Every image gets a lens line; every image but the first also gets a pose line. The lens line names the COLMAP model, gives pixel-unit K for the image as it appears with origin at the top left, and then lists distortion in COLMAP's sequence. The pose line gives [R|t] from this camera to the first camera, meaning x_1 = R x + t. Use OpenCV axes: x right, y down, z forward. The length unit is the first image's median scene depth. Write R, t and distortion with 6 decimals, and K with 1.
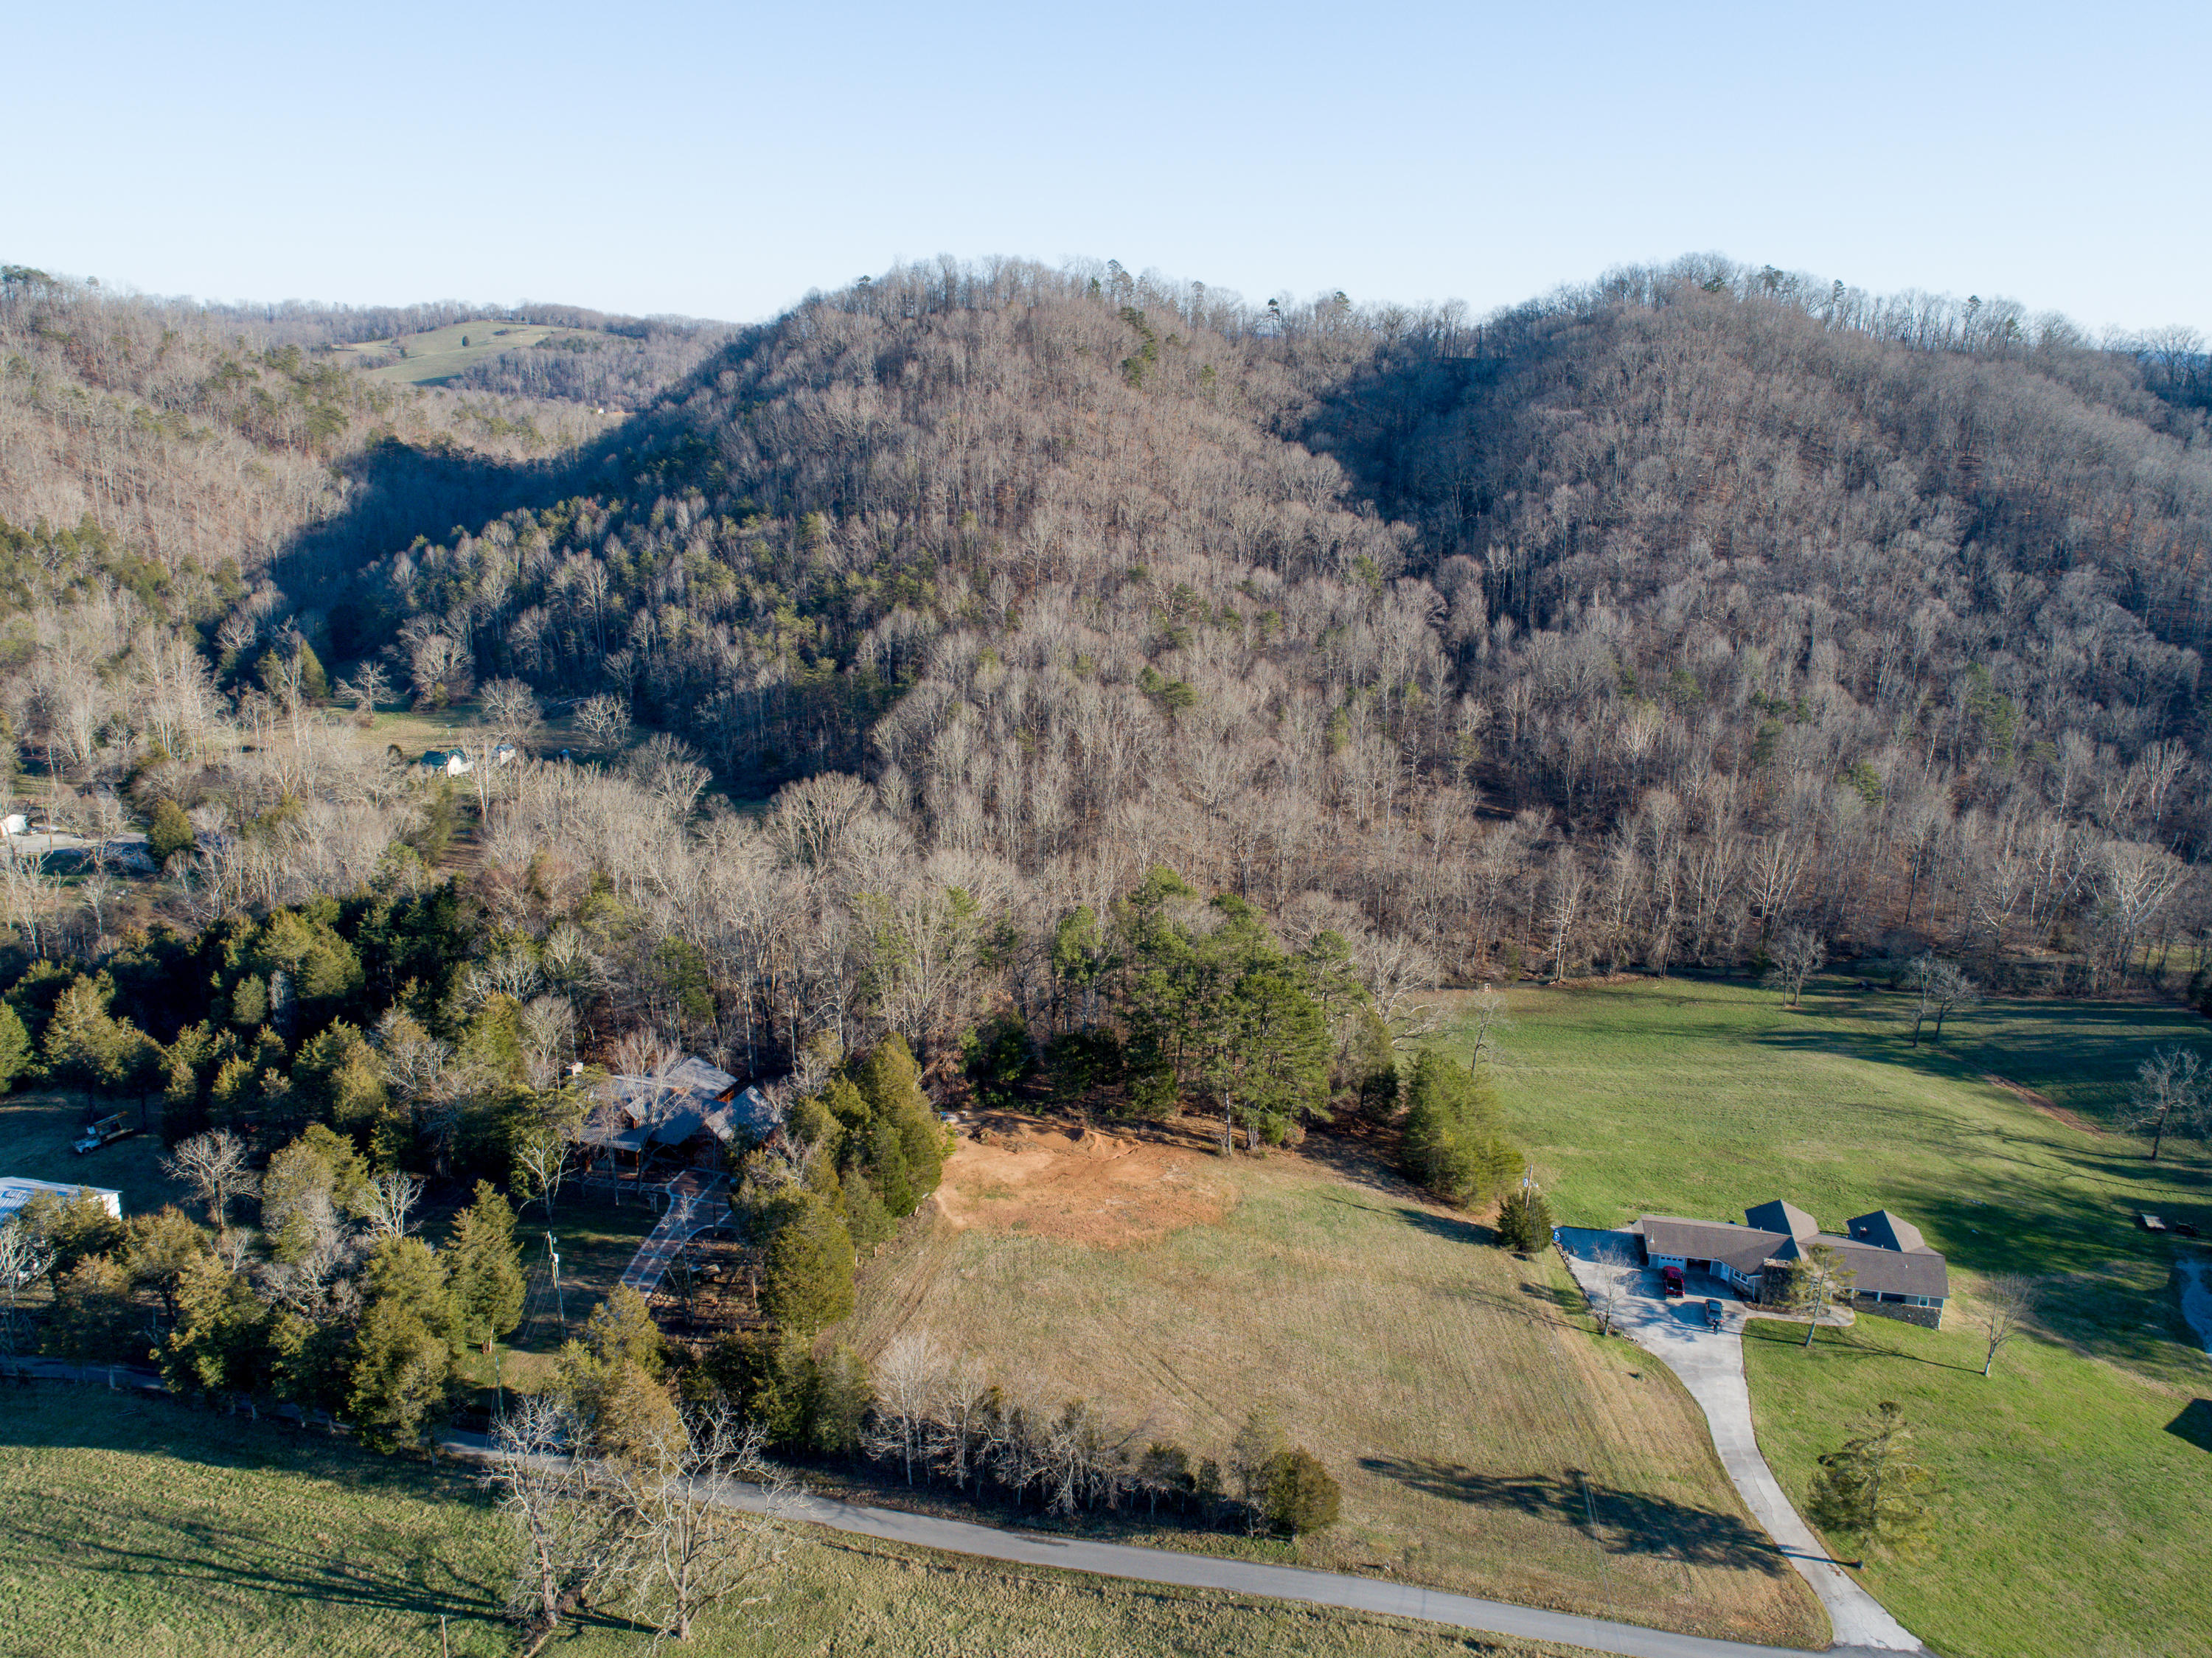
lens RADIAL K [[1660.3, 0, 1118.1], [0, 1660.3, 825.4], [0, 0, 1]] dist [-0.026328, 0.013548]
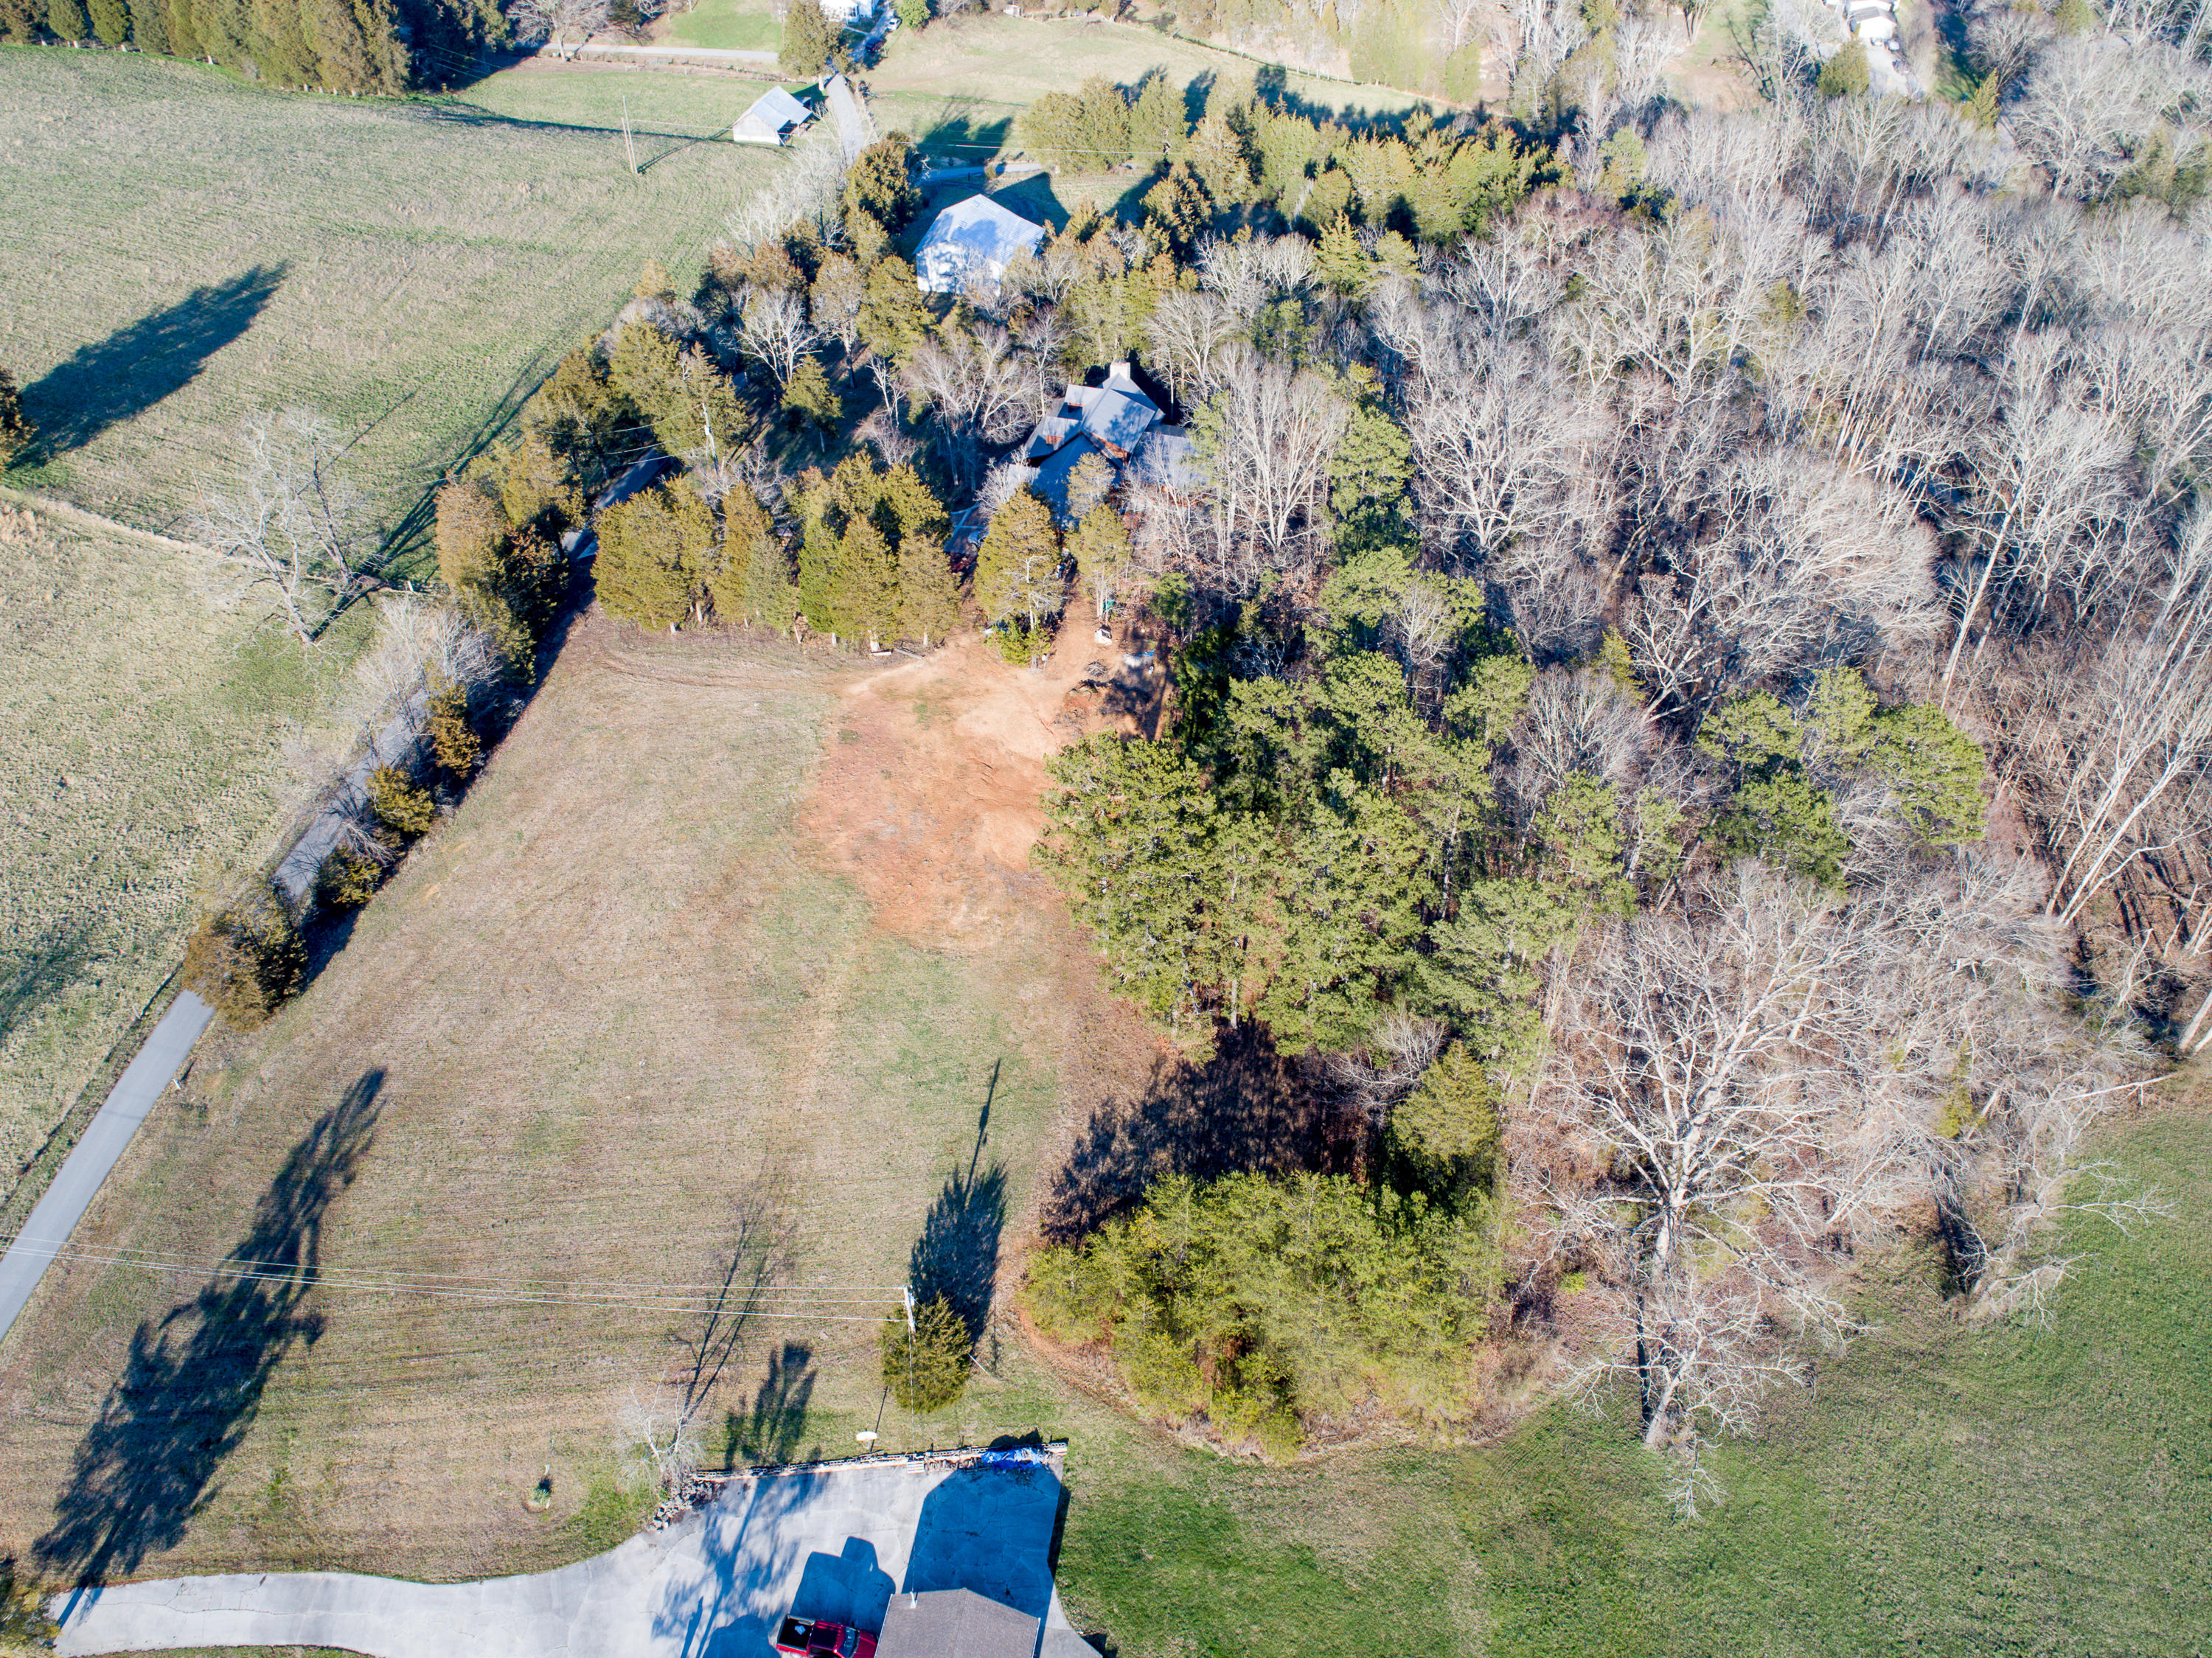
lens RADIAL K [[1660.9, 0, 1118.8], [0, 1660.9, 823.5], [0, 0, 1]] dist [-0.027203, 0.013448]
pose [[0.047680, 0.661943, -0.748036, 0.465433], [-0.281866, 0.727368, 0.625689, -0.215192], [0.958268, 0.181014, 0.221260, 0.772712]]
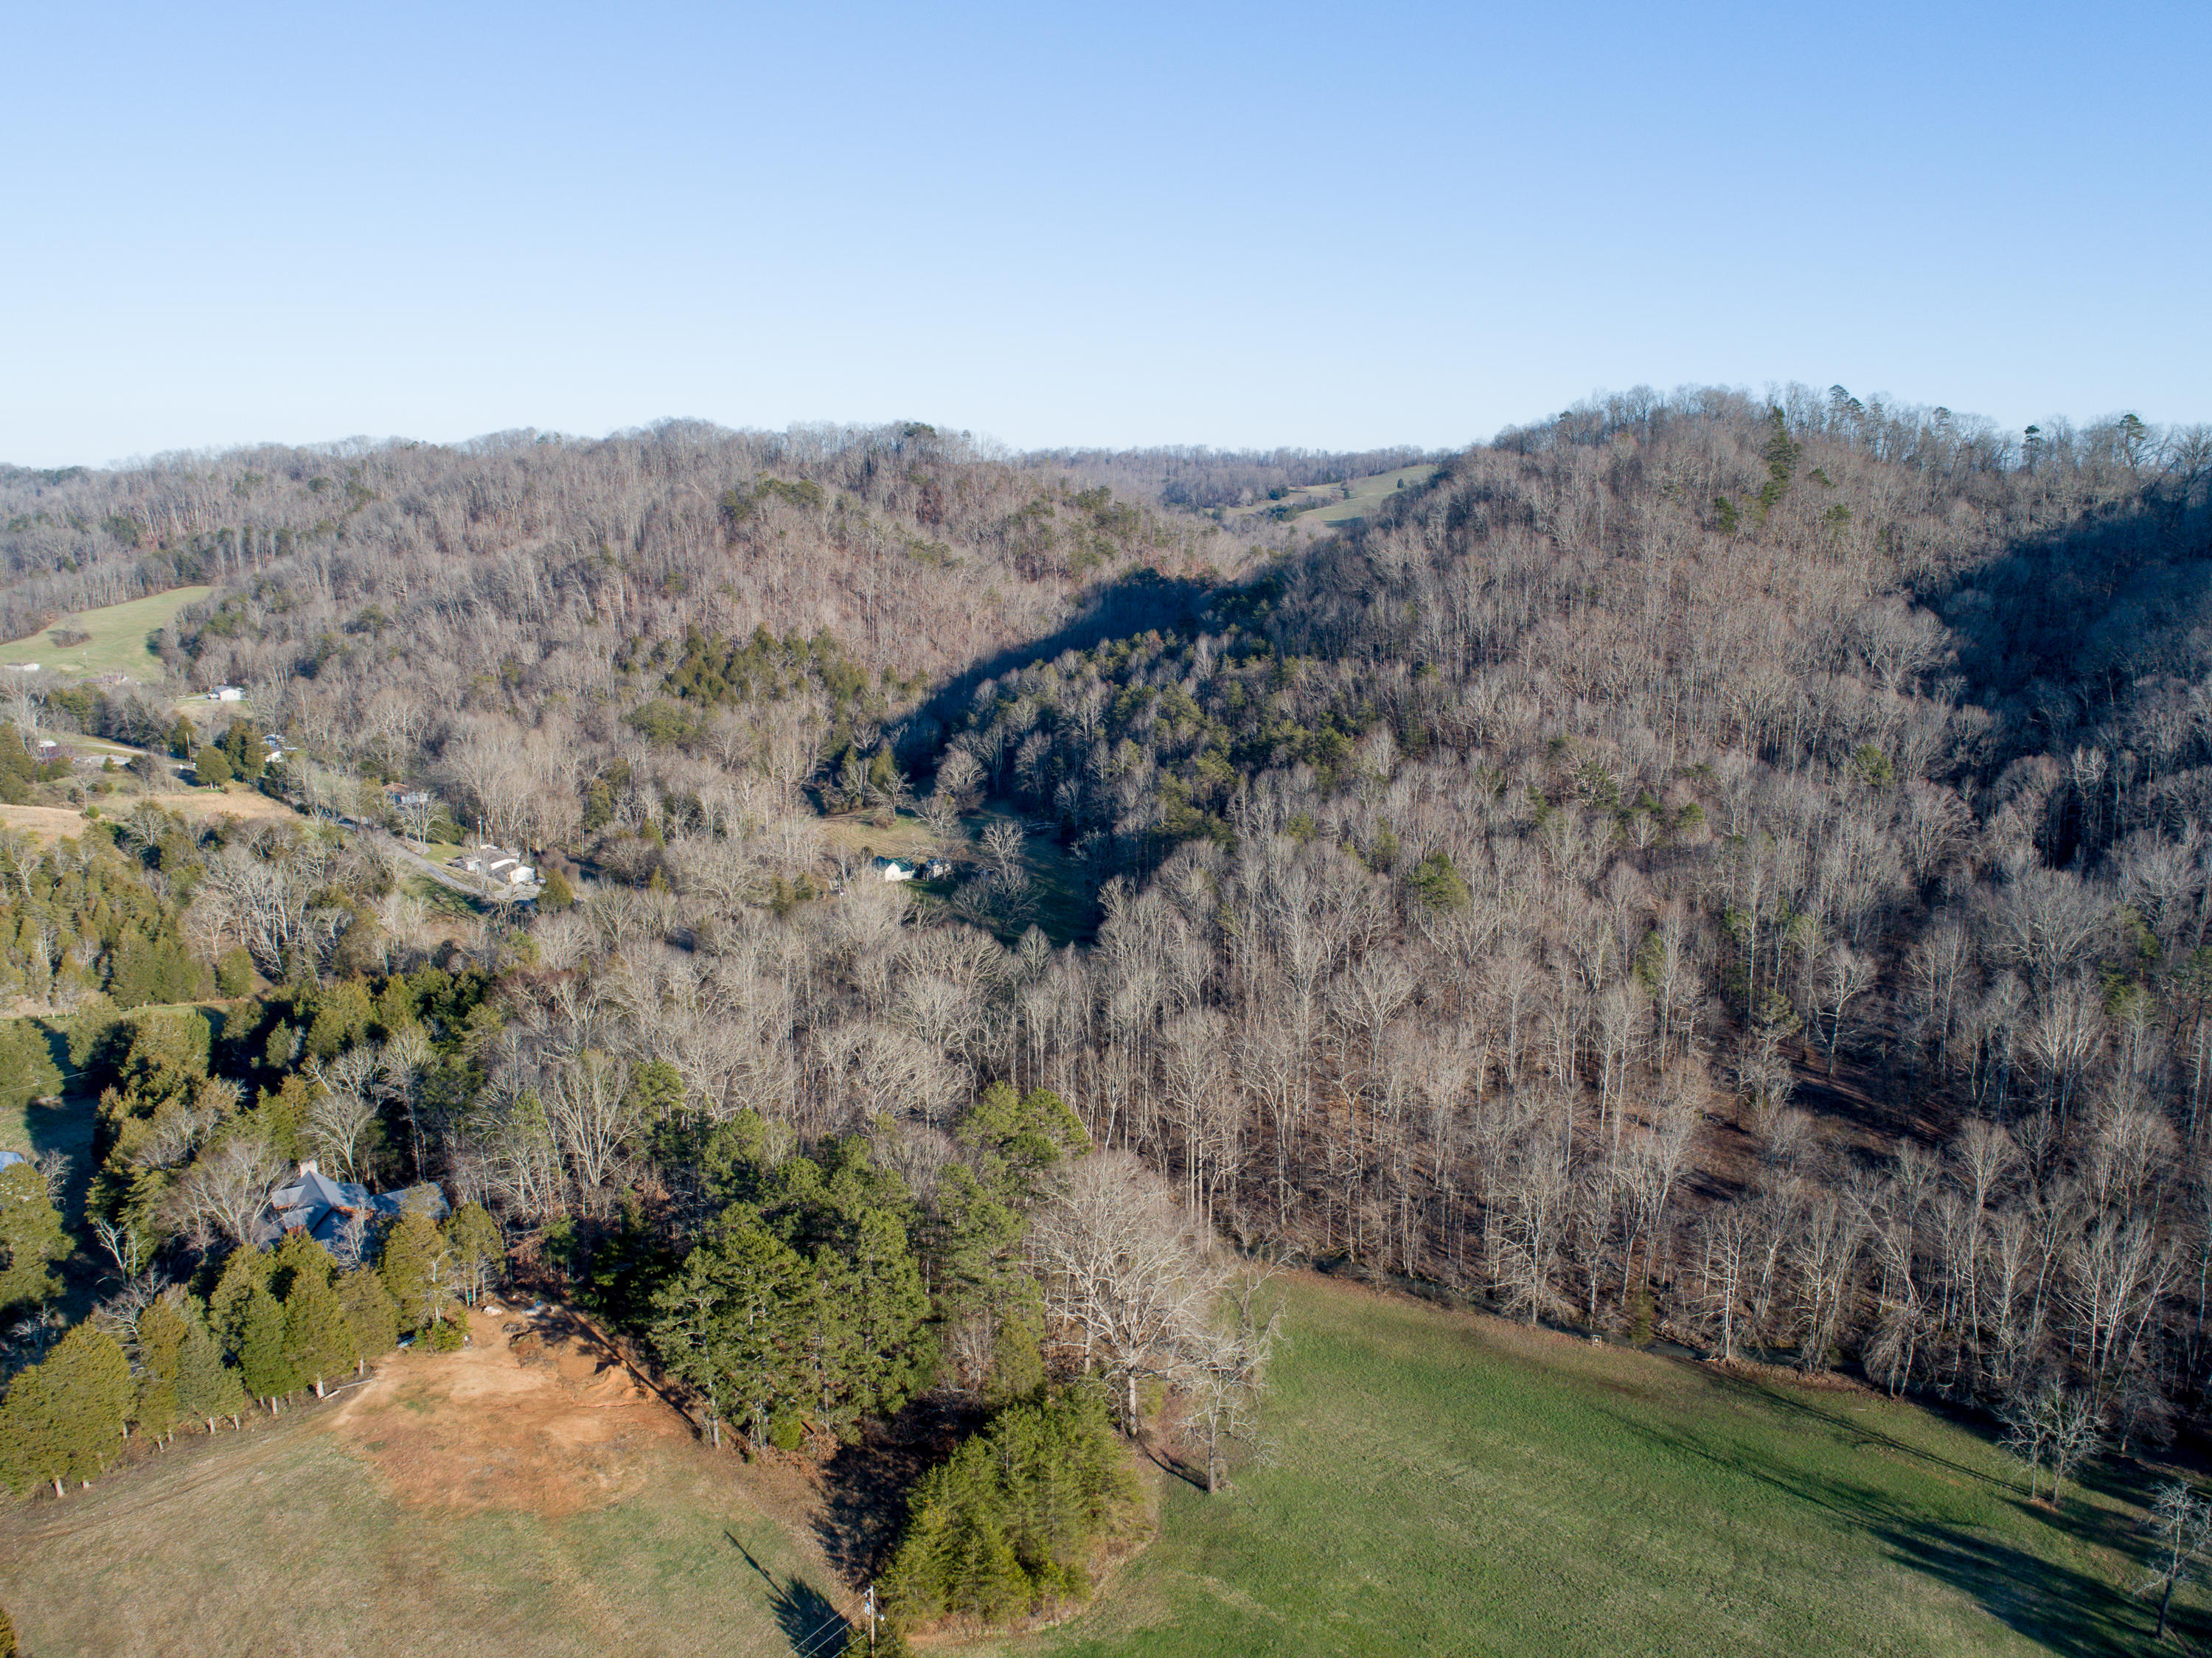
lens RADIAL K [[1660.9, 0, 1118.8], [0, 1660.9, 823.5], [0, 0, 1]] dist [-0.027203, 0.013448]
pose [[0.827792, 0.104369, -0.551241, 0.589134], [-0.149468, 0.988060, -0.037380, -0.094460], [0.540758, 0.113335, 0.833508, 0.353445]]
